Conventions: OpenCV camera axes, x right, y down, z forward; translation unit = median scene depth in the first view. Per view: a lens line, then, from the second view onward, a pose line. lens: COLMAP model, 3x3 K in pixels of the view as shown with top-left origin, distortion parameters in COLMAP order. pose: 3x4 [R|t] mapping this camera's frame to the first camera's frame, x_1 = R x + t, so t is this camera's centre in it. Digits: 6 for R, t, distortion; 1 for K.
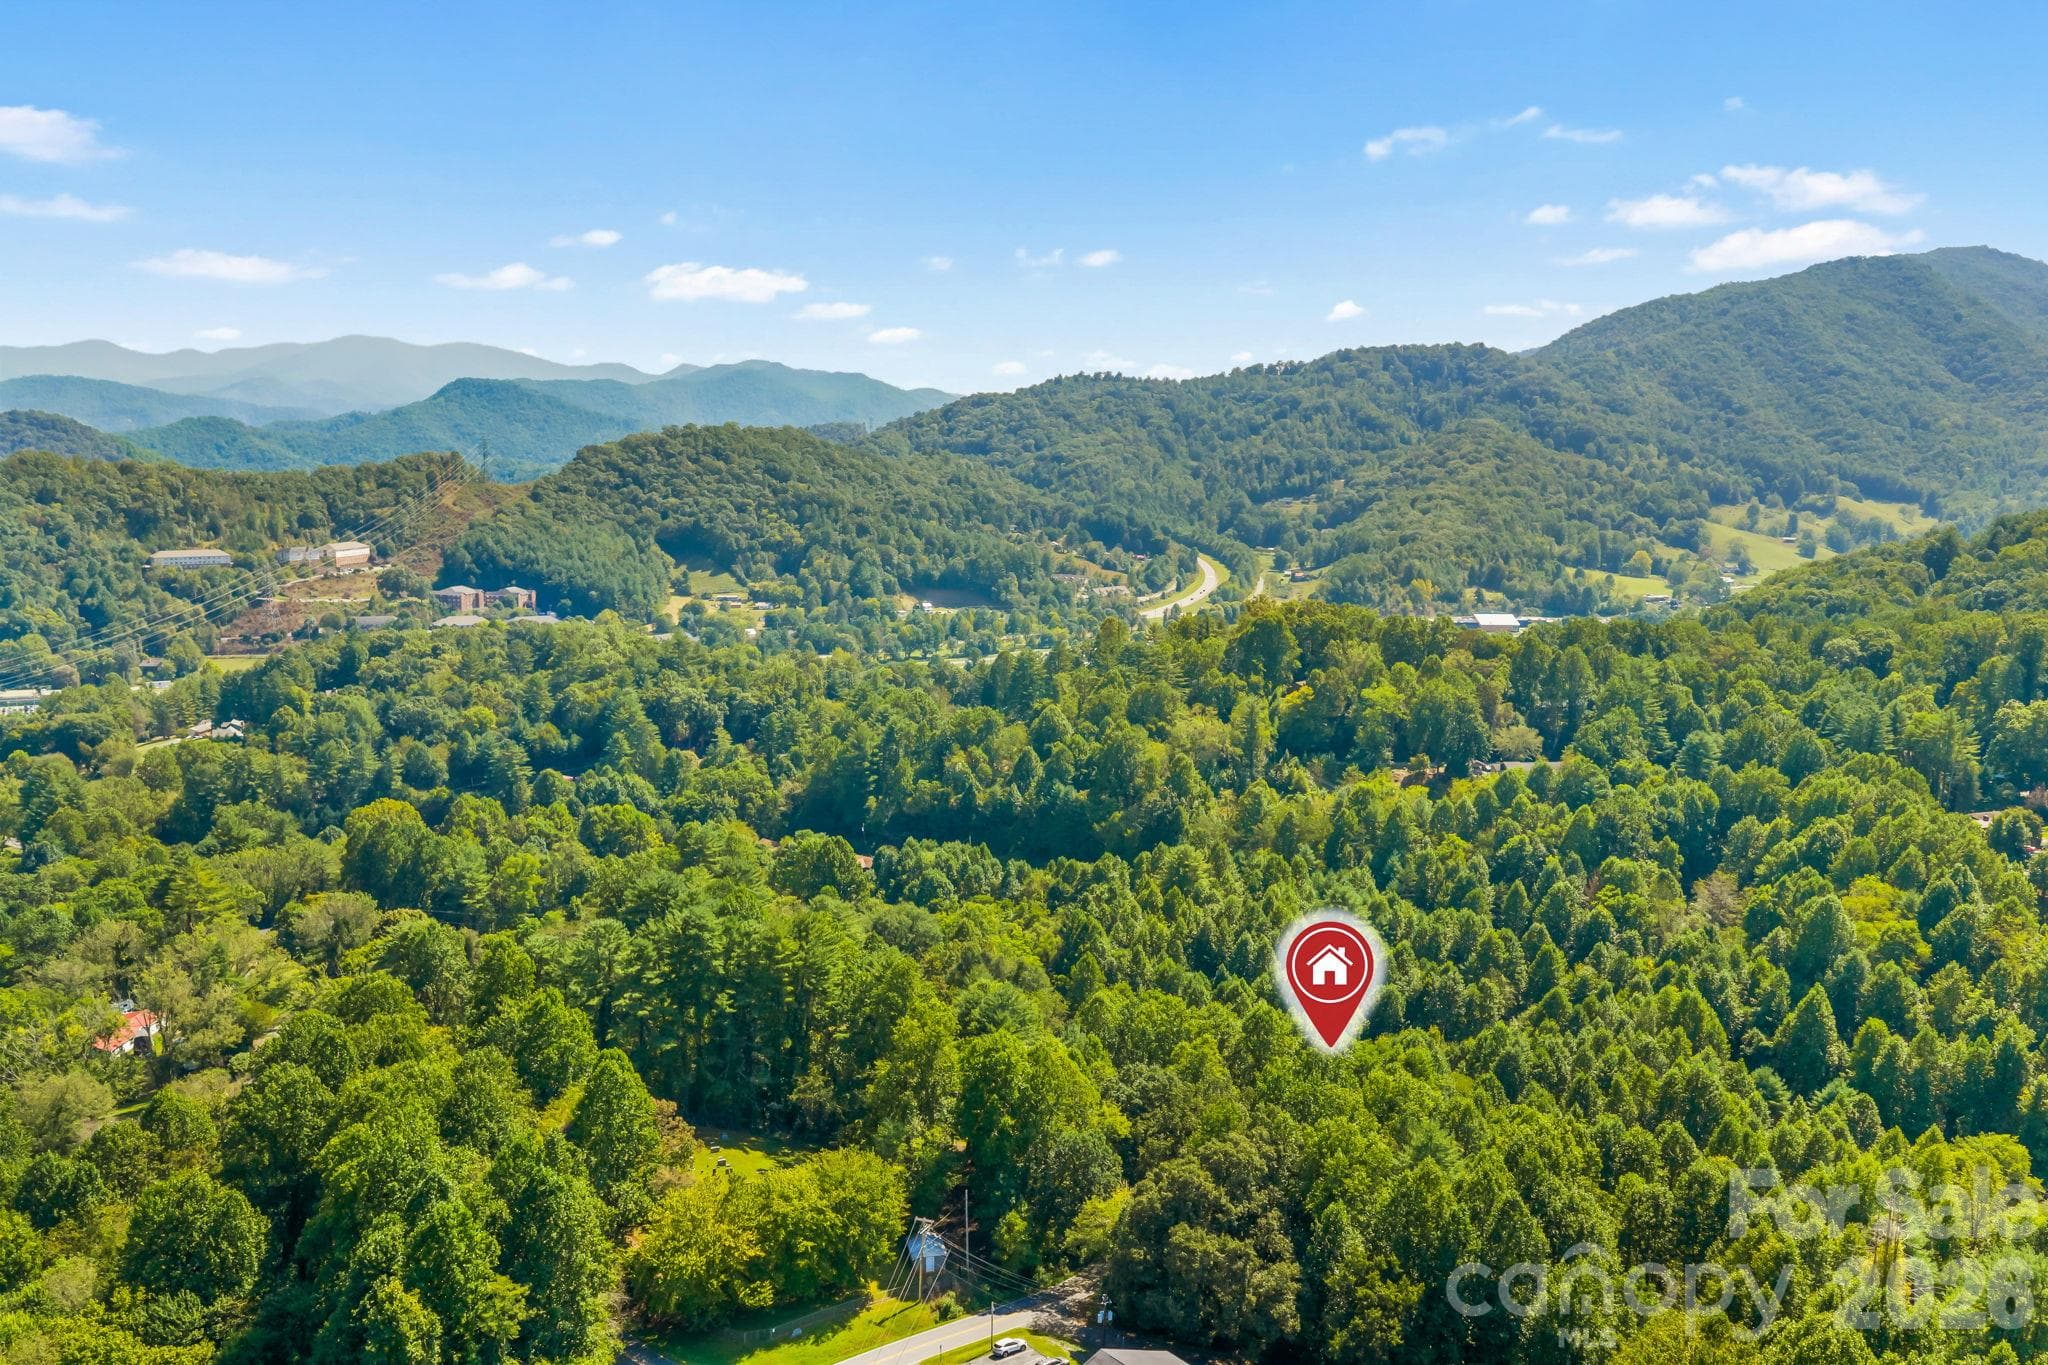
lens RADIAL K [[1676.4, 0, 1024.0], [0, 1676.4, 682.5], [0, 0, 1]] dist [0.038380, -0.074055]
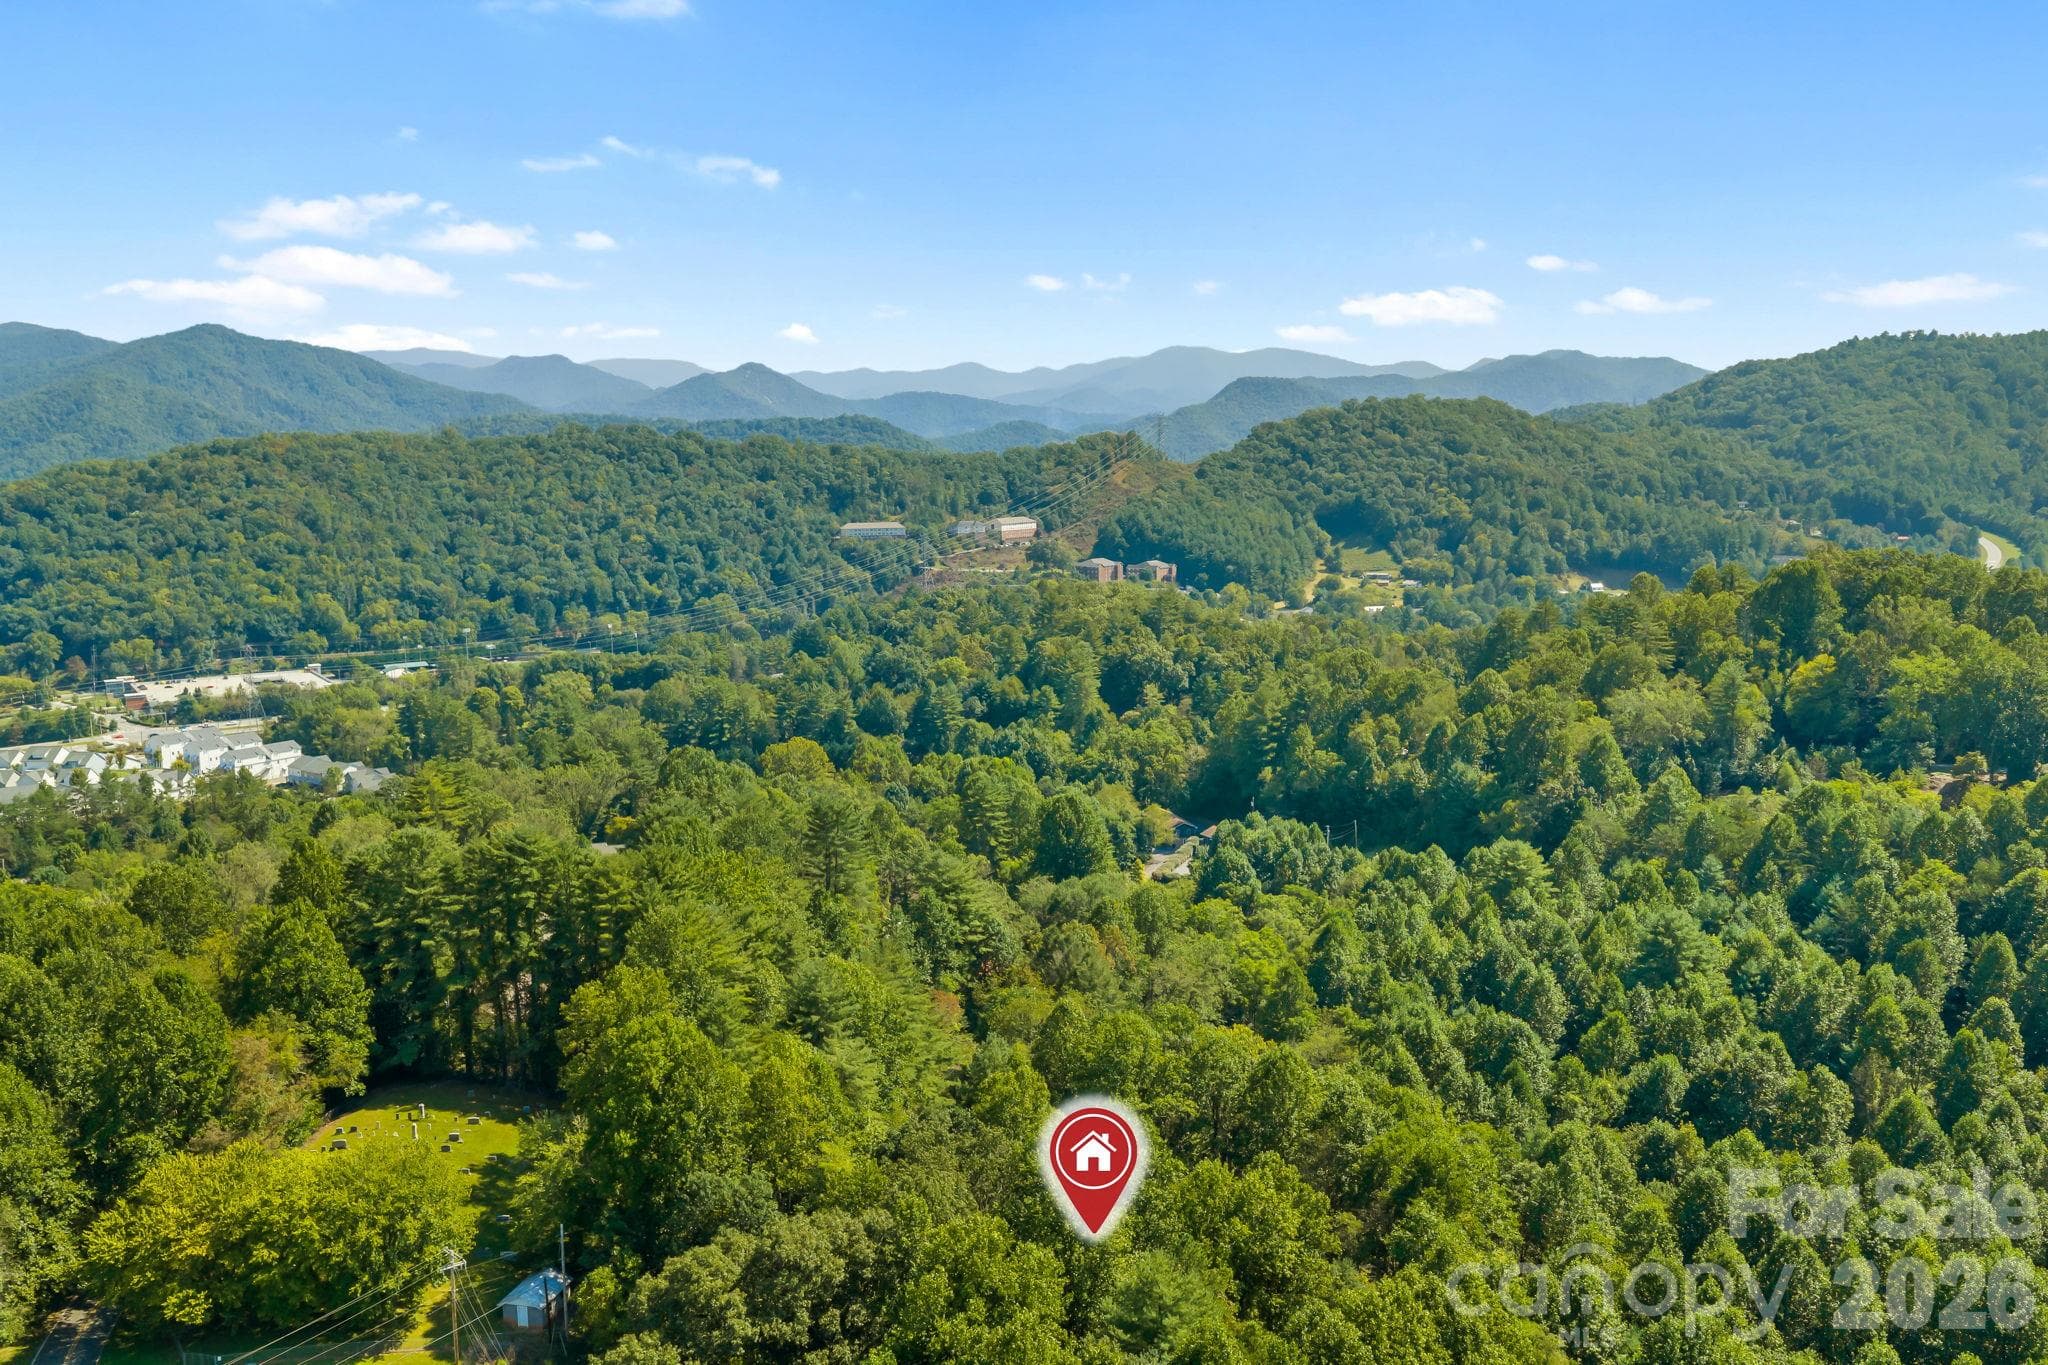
lens RADIAL K [[1676.4, 0, 1024.0], [0, 1676.4, 682.5], [0, 0, 1]] dist [0.038380, -0.074055]
pose [[0.893508, 0.041546, -0.447121, 0.073454], [-0.041323, 0.999093, 0.010256, 0.008529], [0.447142, 0.009313, 0.894415, 0.070464]]
